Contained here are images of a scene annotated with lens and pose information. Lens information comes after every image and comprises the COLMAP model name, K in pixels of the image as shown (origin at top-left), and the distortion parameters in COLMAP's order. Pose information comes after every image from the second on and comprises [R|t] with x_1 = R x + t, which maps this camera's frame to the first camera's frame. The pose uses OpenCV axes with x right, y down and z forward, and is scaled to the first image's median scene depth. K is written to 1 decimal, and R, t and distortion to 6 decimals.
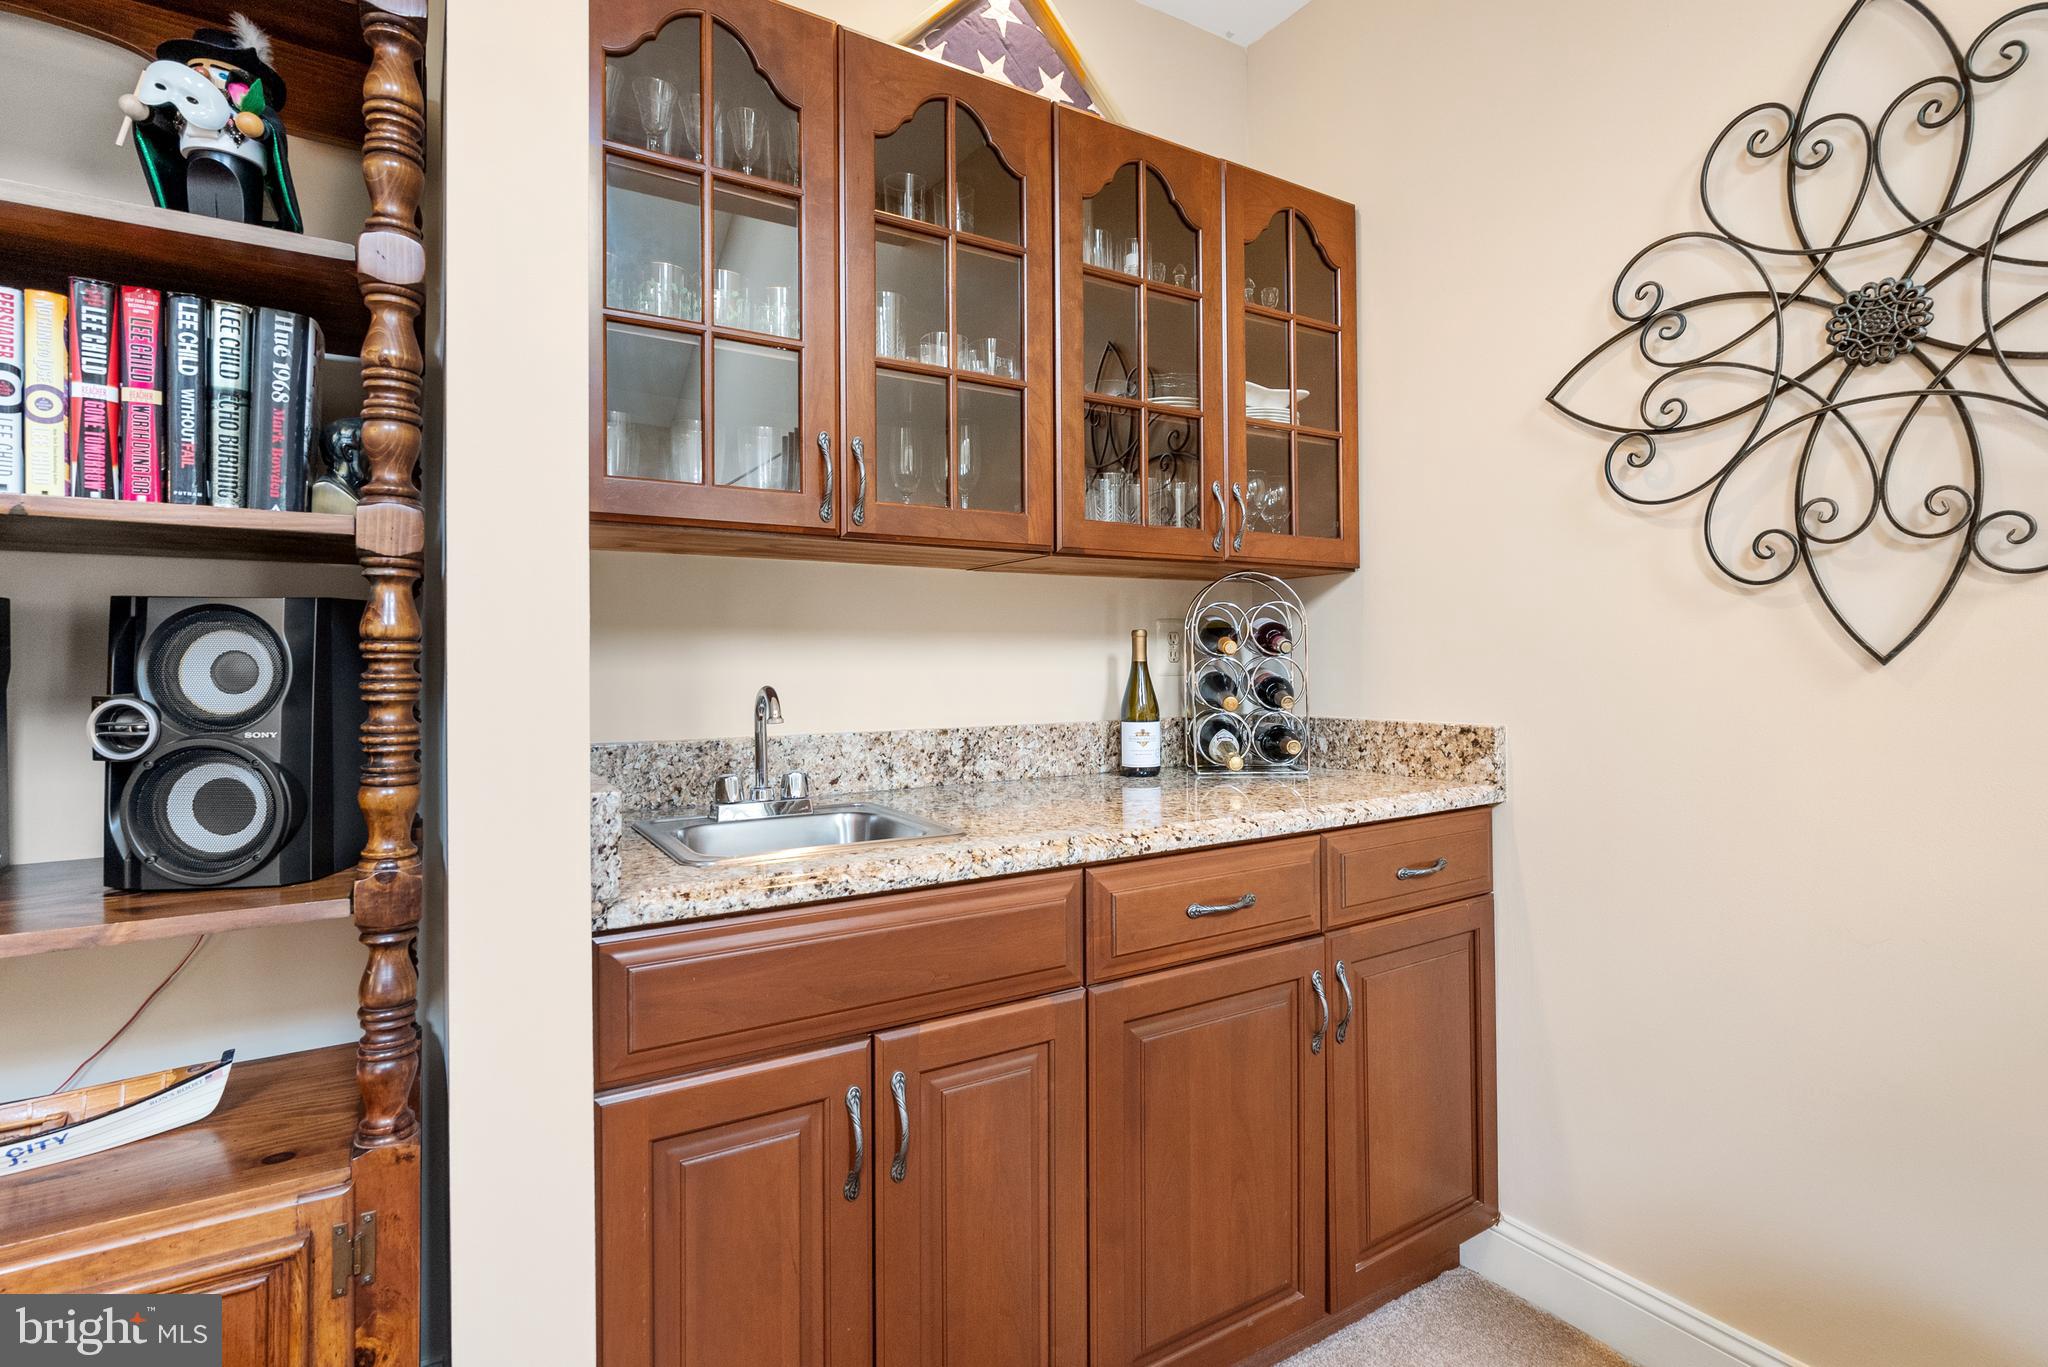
lens RADIAL K [[938.8, 0, 1020.1], [0, 938.8, 678.0], [0, 0, 1]] dist [0.000668, 0.000004]
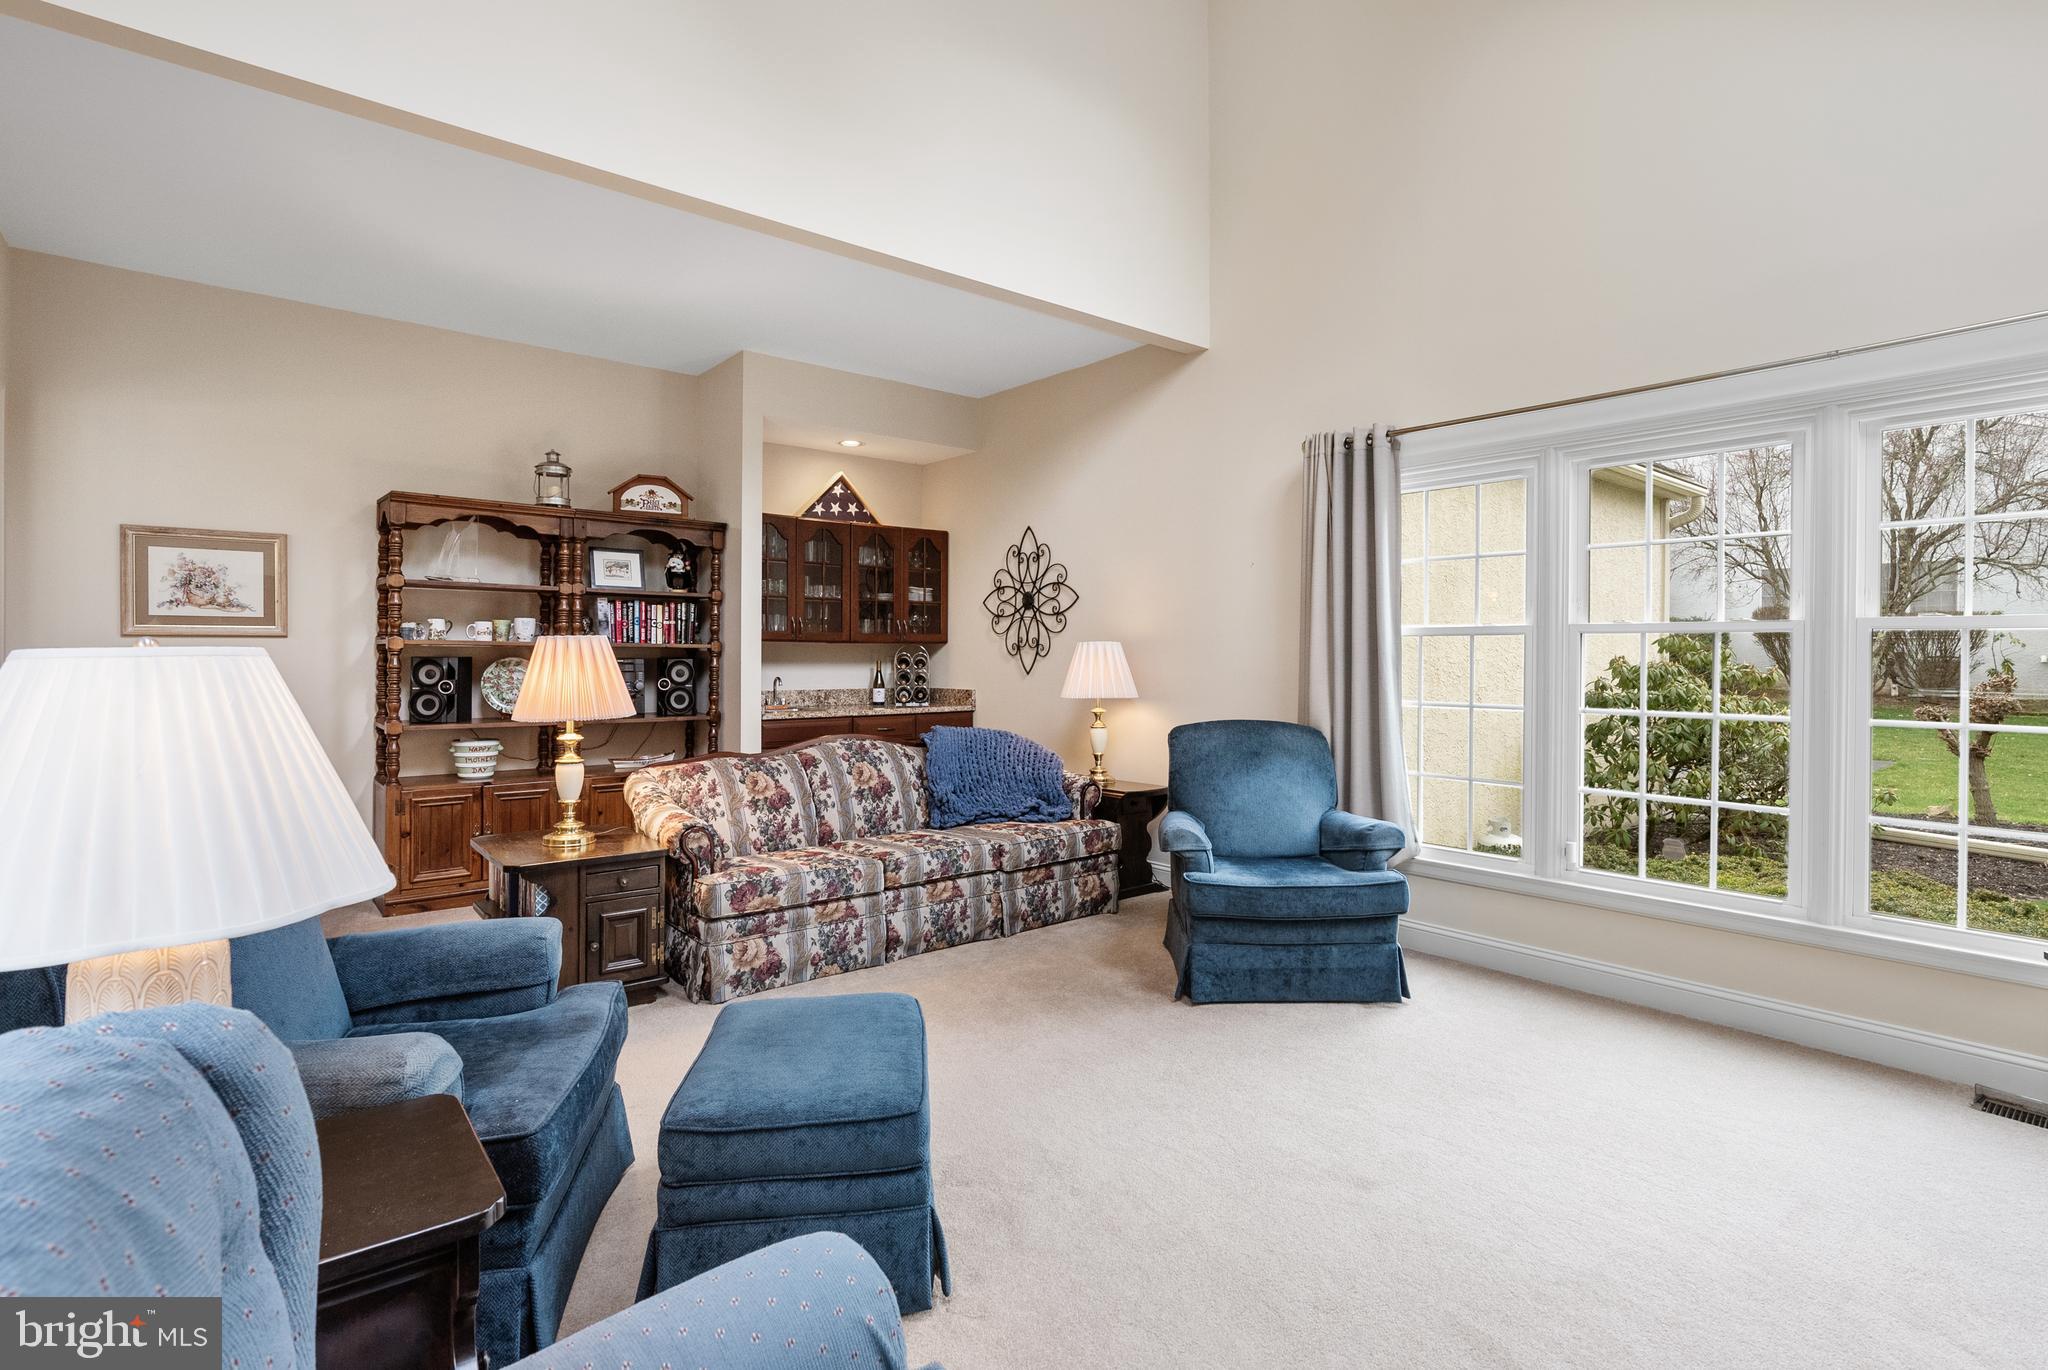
lens RADIAL K [[1024.0, 0, 1027.1], [0, 1024.0, 669.0], [0, 0, 1]] dist [-0.001329, -0.000100]
pose [[0.989007, 0.009636, 0.147556, 0.132801], [-0.010135, 0.999945, 0.002629, -0.043054], [-0.147523, -0.004096, 0.989050, -3.174090]]
